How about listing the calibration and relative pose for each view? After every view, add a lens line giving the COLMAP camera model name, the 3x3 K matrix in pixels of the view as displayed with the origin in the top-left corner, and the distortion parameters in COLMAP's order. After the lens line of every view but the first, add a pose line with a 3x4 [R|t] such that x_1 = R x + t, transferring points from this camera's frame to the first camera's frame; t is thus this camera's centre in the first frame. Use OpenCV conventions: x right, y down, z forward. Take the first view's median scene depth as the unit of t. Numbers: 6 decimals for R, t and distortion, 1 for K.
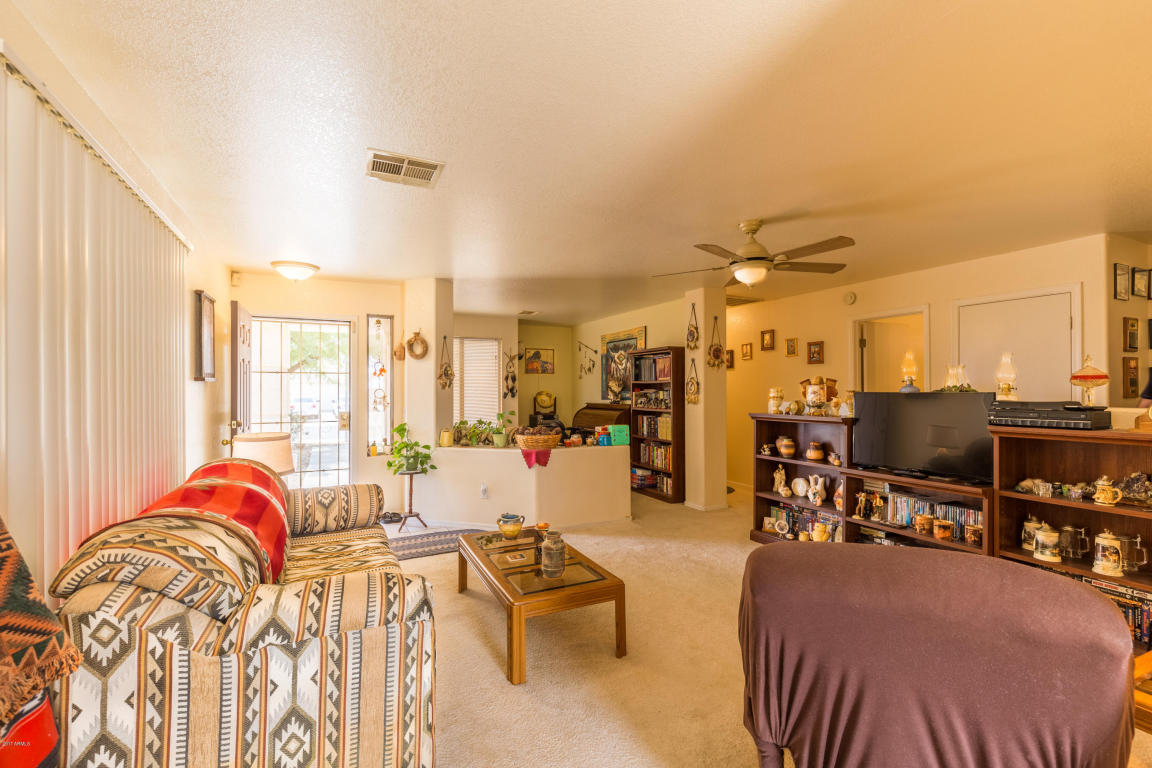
lens RADIAL K [[518.1, 0, 597.0], [0, 518.1, 388.4], [0, 0, 1]] dist [-0.000044, 0.000000]
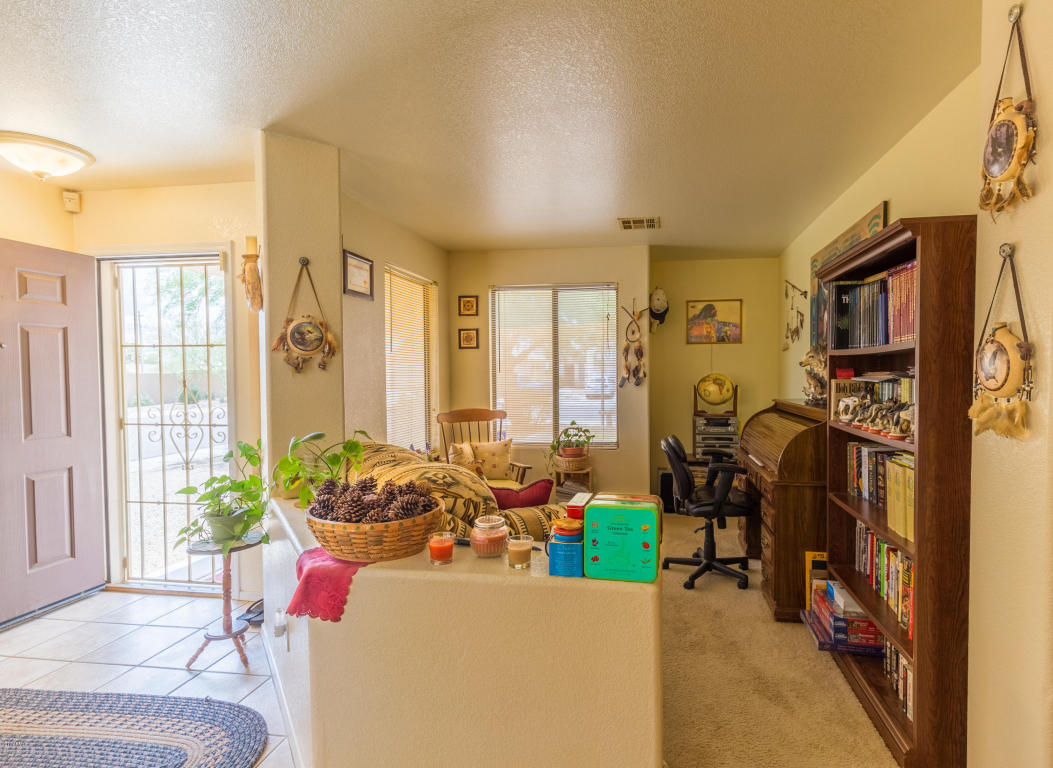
lens RADIAL K [[575.7, 0, 526.5], [0, 575.7, 384.0], [0, 0, 1]] dist [0.001842, 0.001057]
pose [[0.815311, 0.013203, -0.578873, 0.138848], [0.001675, 0.999682, 0.025160, -0.000592], [0.579021, -0.021483, 0.815029, 0.570703]]
